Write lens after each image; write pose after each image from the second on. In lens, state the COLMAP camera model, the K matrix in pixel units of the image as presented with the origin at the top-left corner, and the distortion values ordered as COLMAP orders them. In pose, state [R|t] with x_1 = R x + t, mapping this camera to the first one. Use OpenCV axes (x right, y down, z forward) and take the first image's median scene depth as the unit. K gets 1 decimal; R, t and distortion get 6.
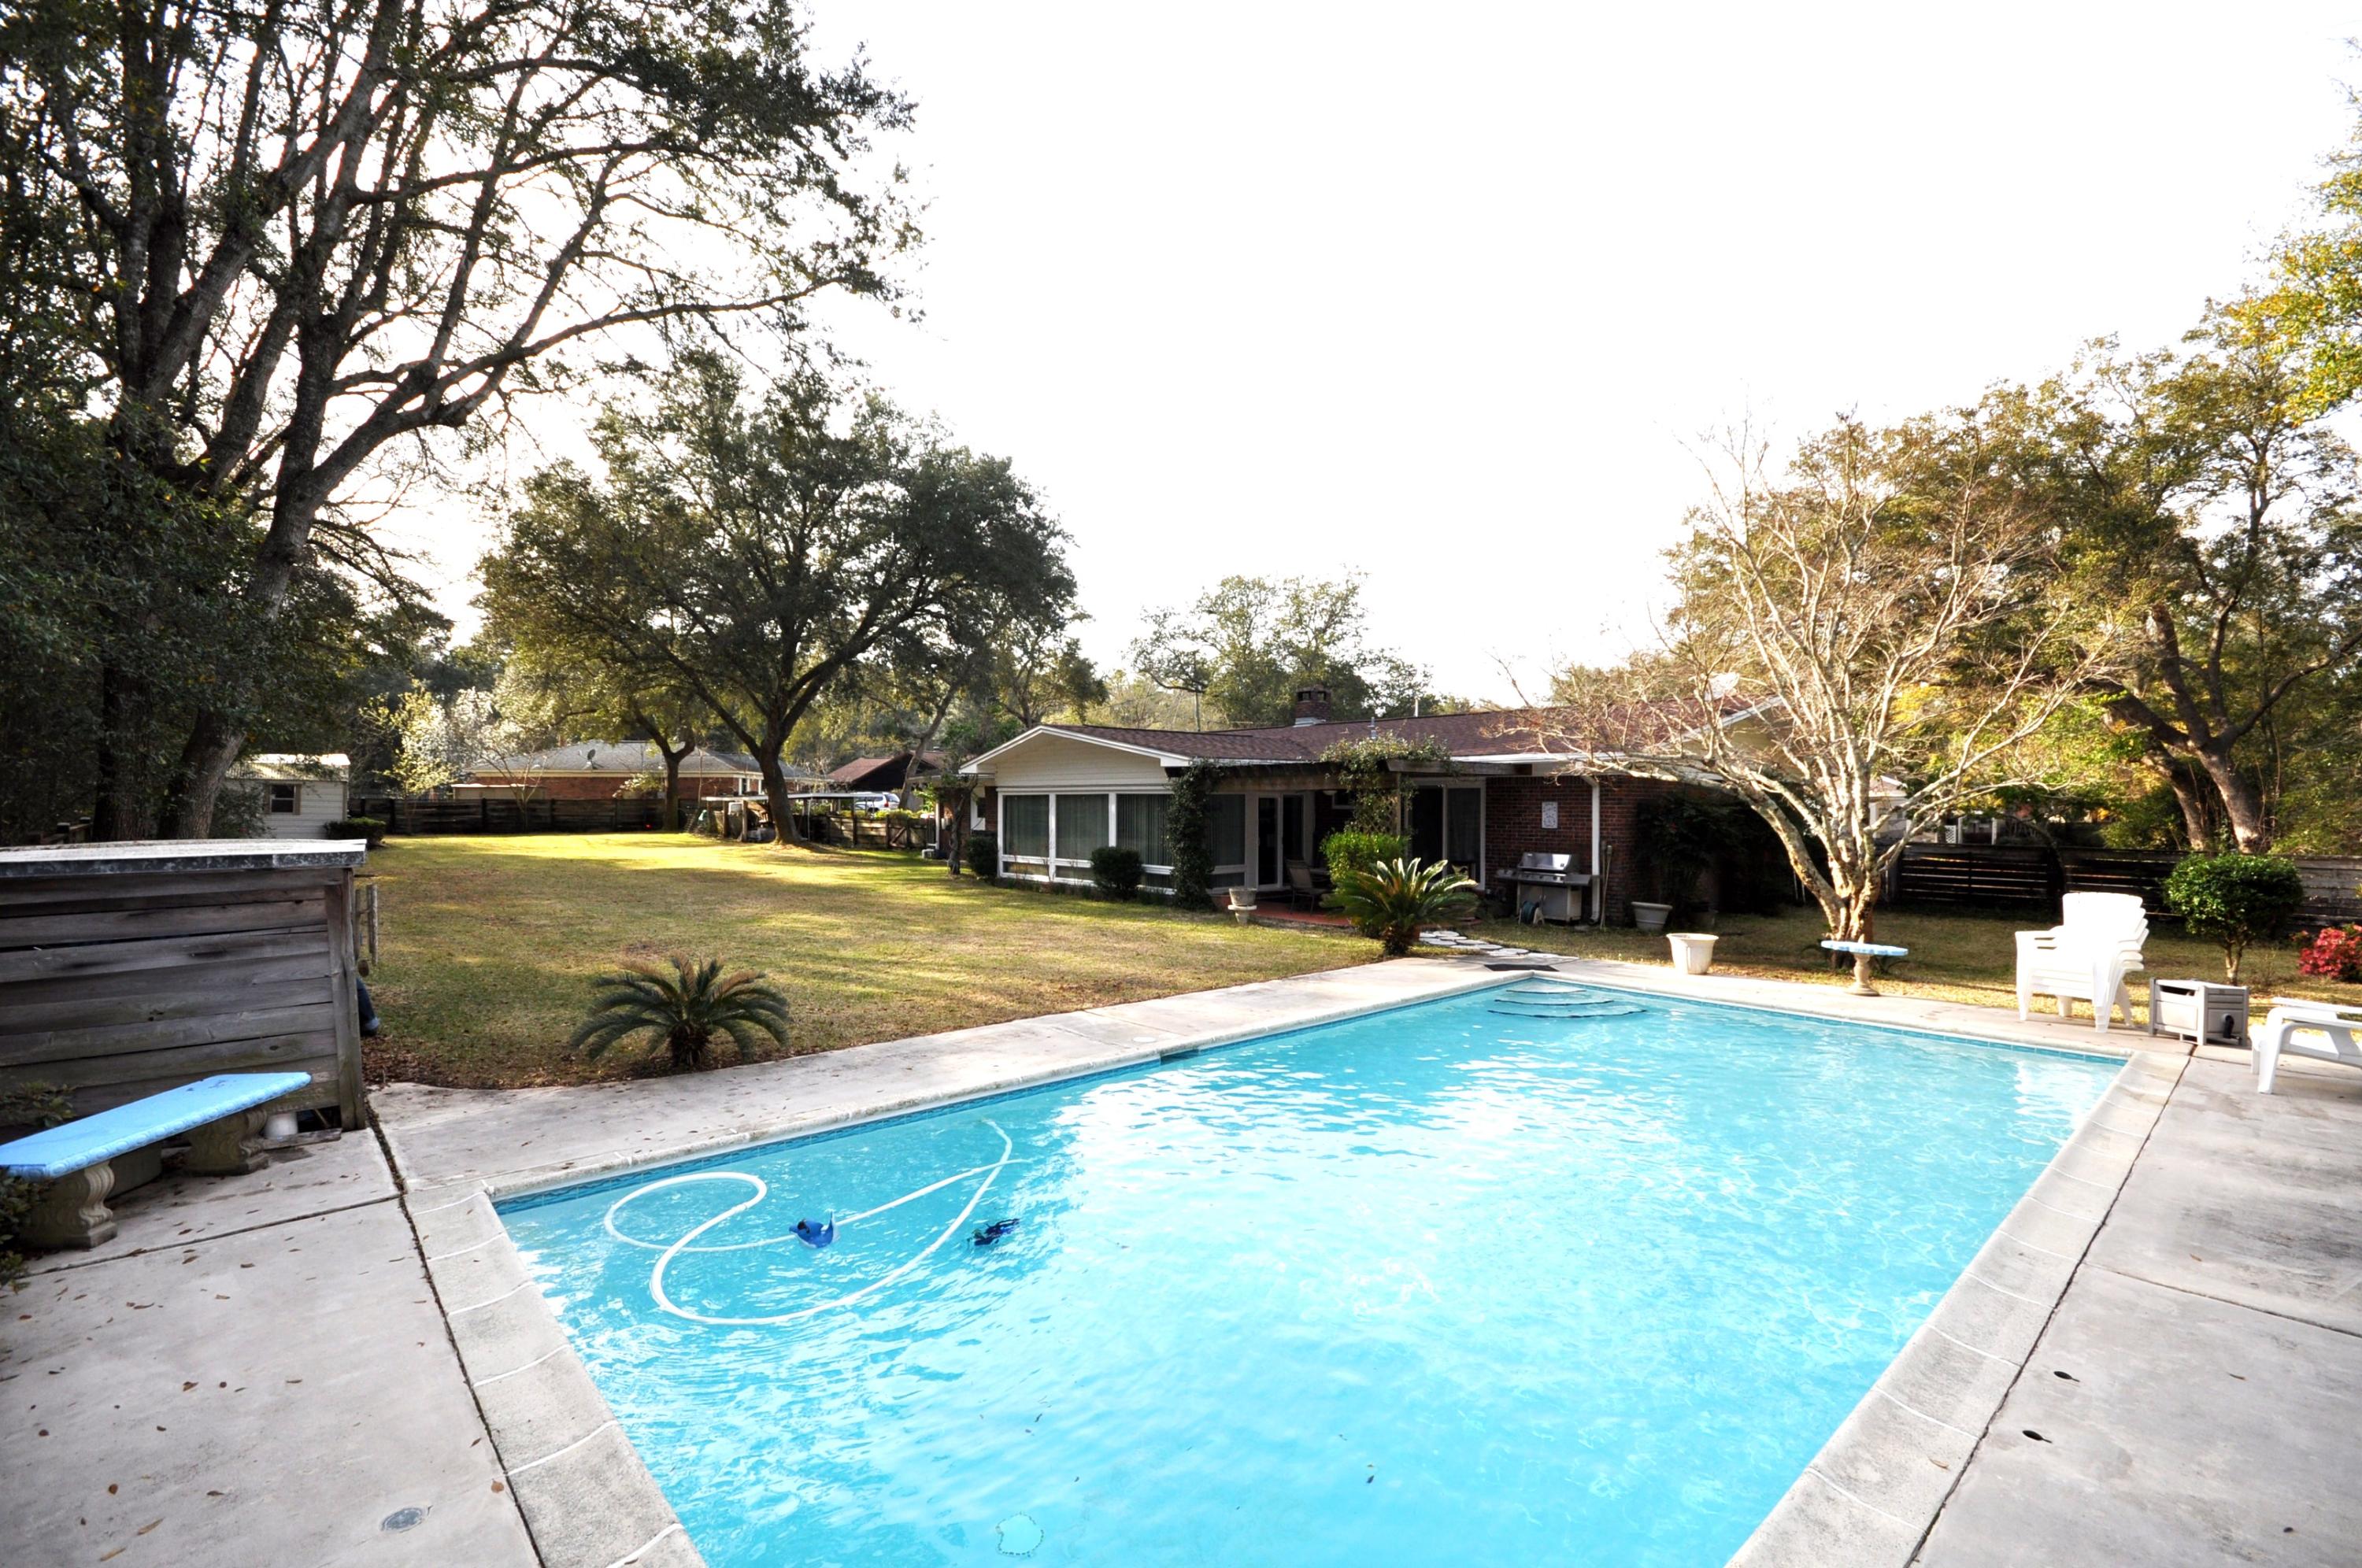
lens RADIAL K [[1043.4, 0, 1181.9], [0, 1043.4, 799.6], [0, 0, 1]] dist [0.002718, -0.005913]
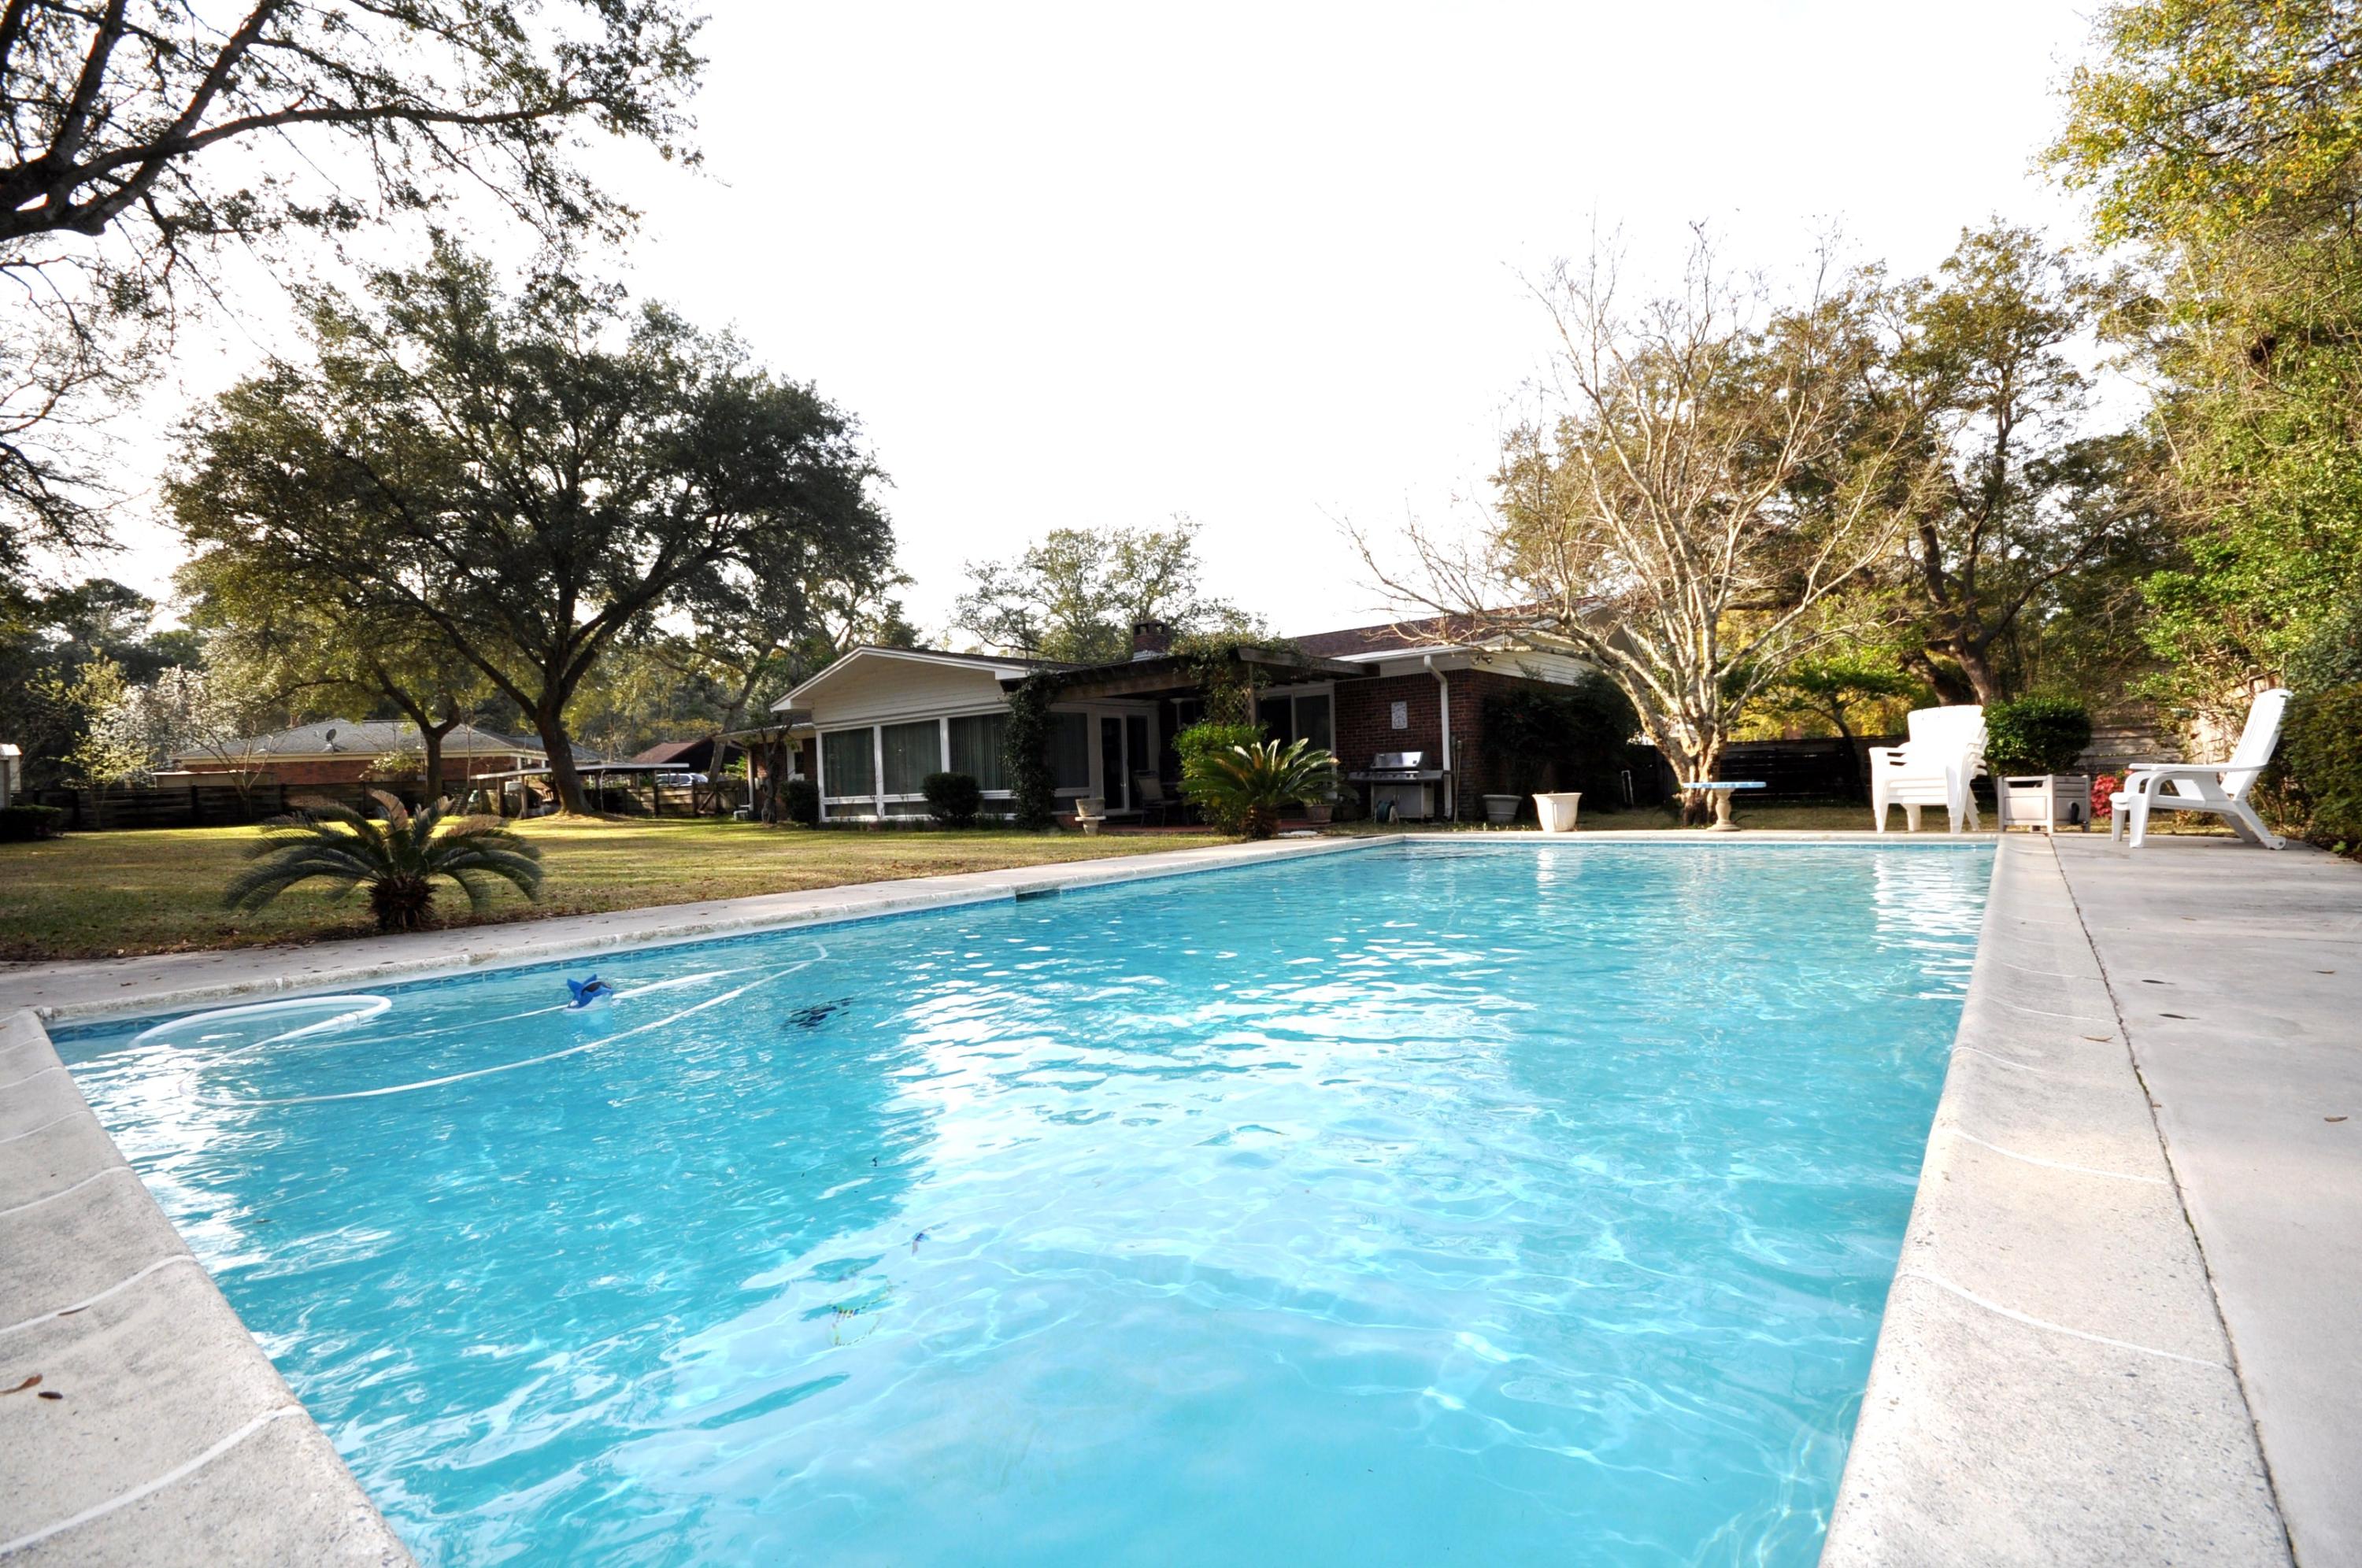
lens RADIAL K [[1041.7, 0, 1185.1], [0, 1041.7, 802.1], [0, 0, 1]] dist [0.005153, -0.005634]
pose [[0.986222, -0.040776, 0.160322, -0.005451], [0.038642, 0.999118, 0.016404, 0.050257], [-0.160850, -0.009983, 0.986928, 0.041799]]
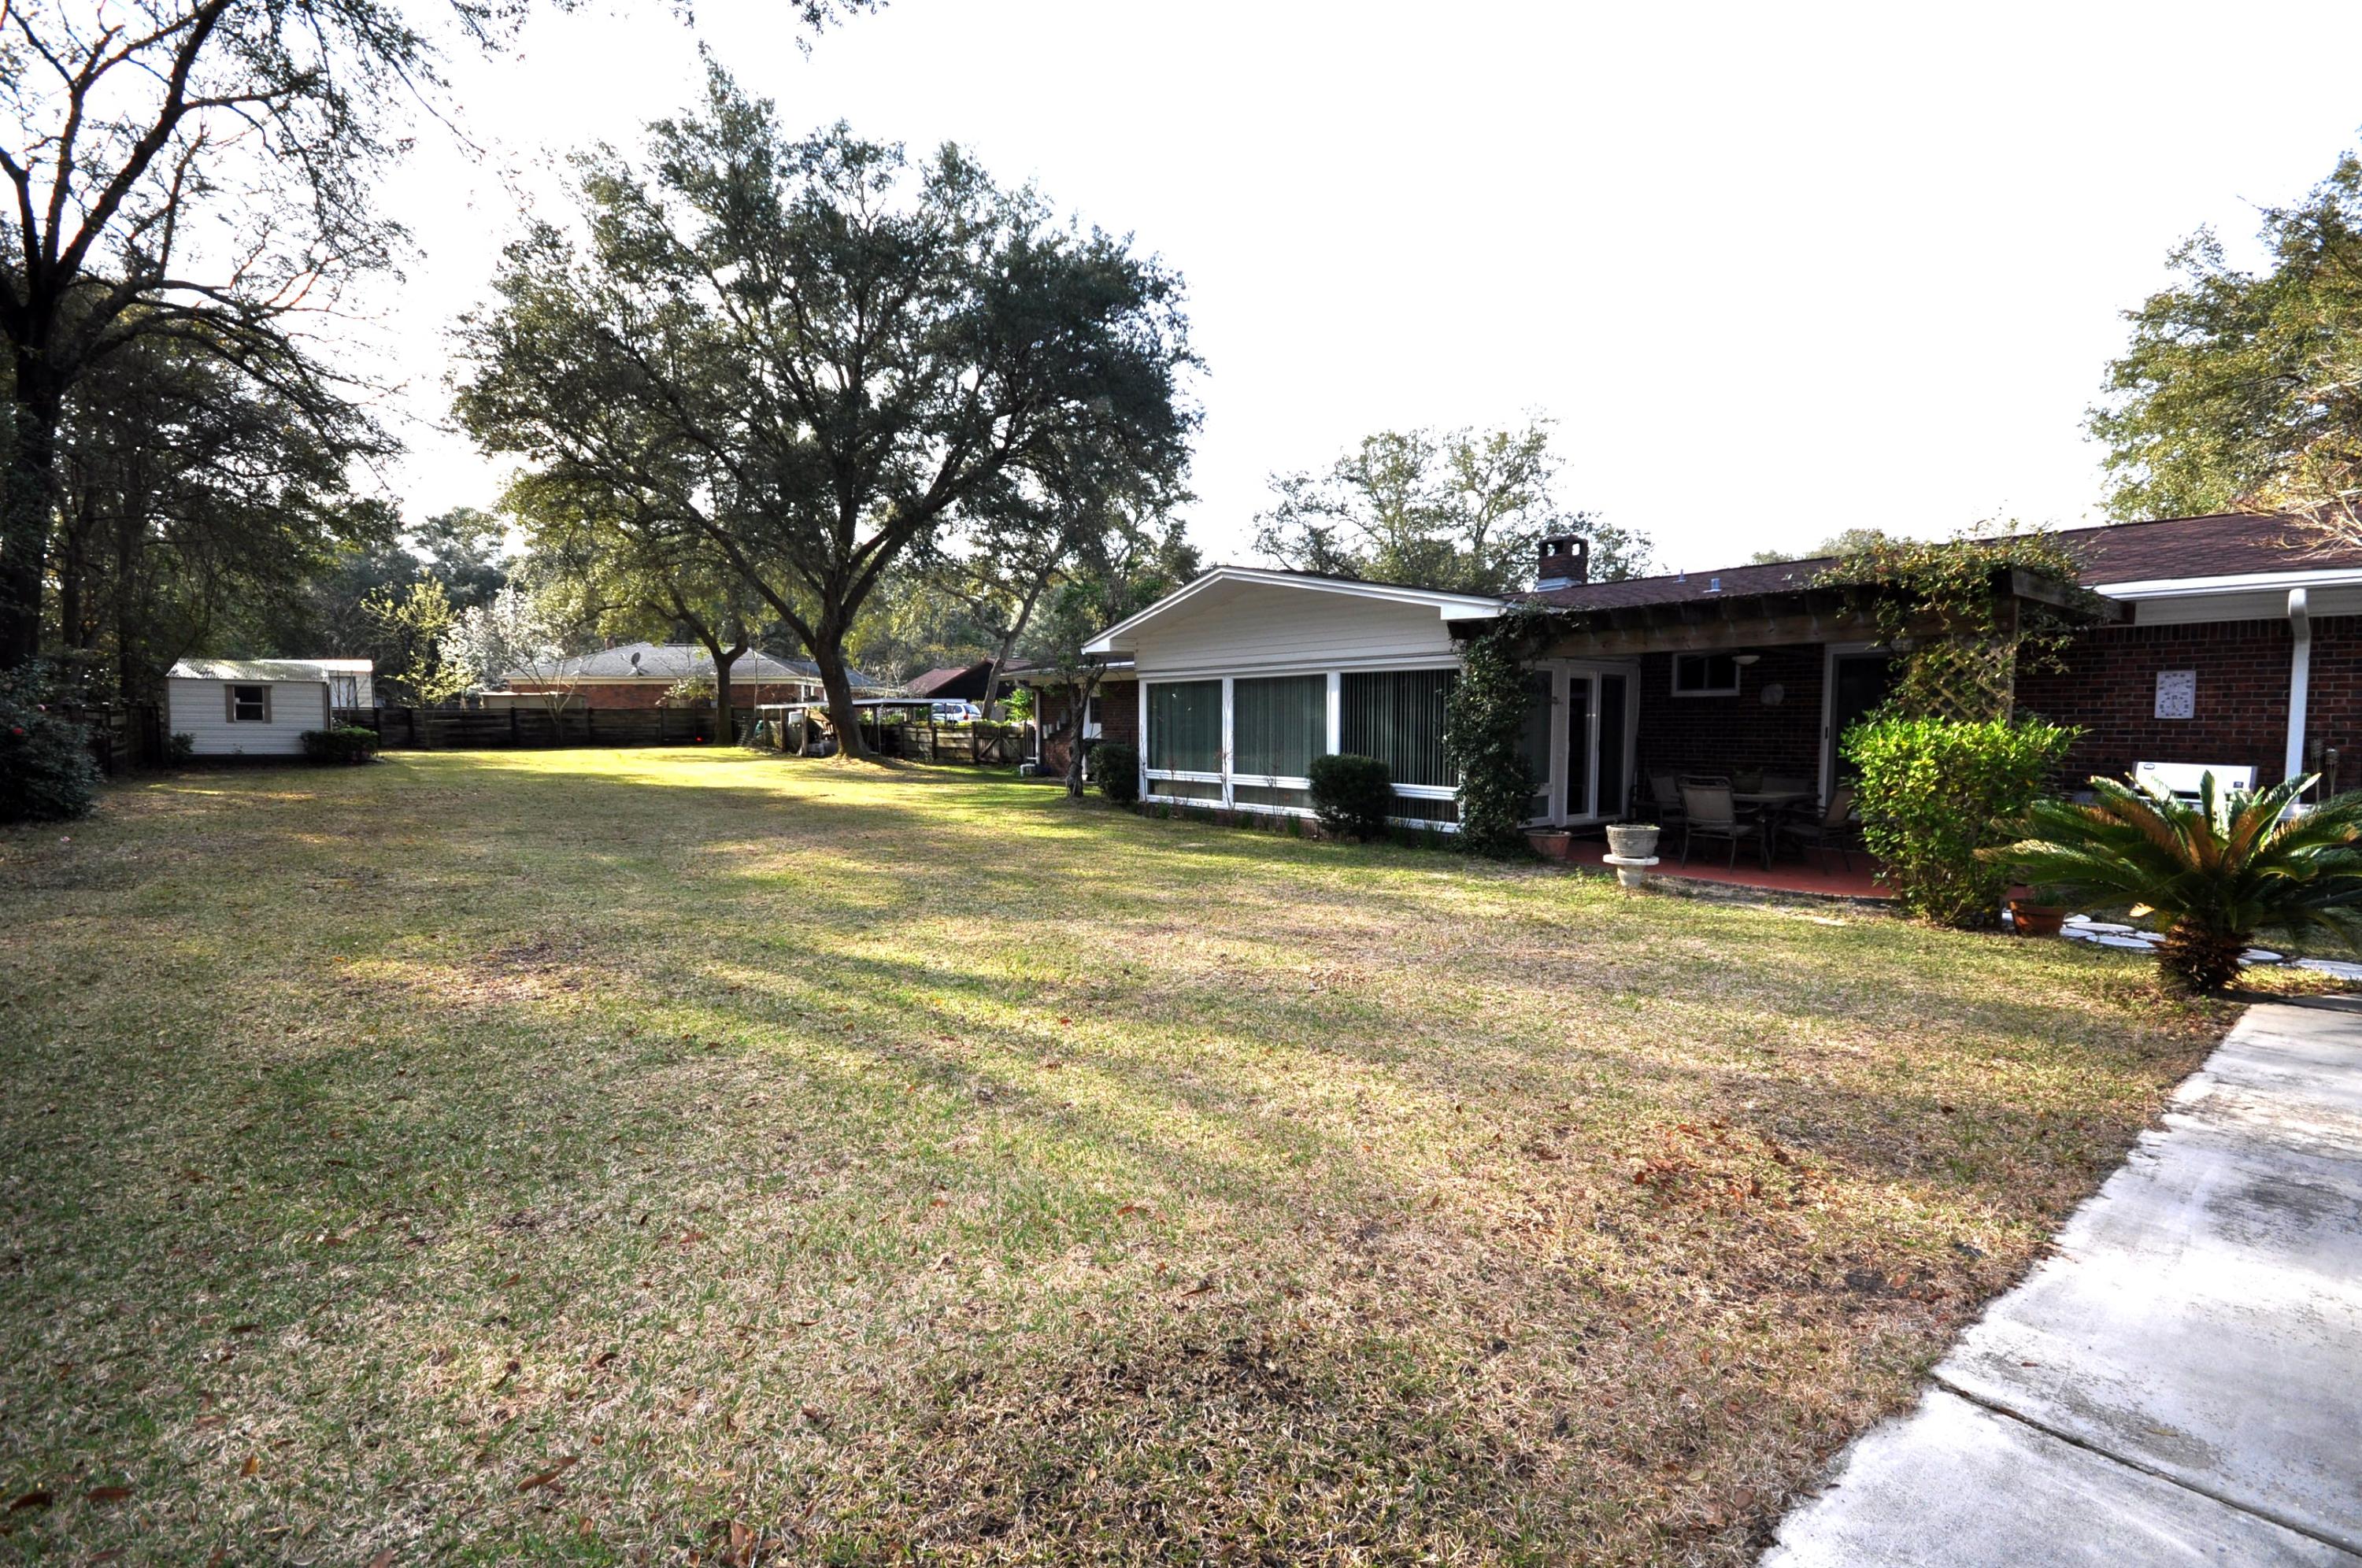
lens RADIAL K [[1043.4, 0, 1181.9], [0, 1043.4, 799.6], [0, 0, 1]] dist [0.002718, -0.005913]
pose [[0.997849, 0.001822, -0.065533, -0.095401], [0.003202, 0.997066, 0.076475, 0.018137], [0.065481, -0.076521, 0.994916, 0.284248]]
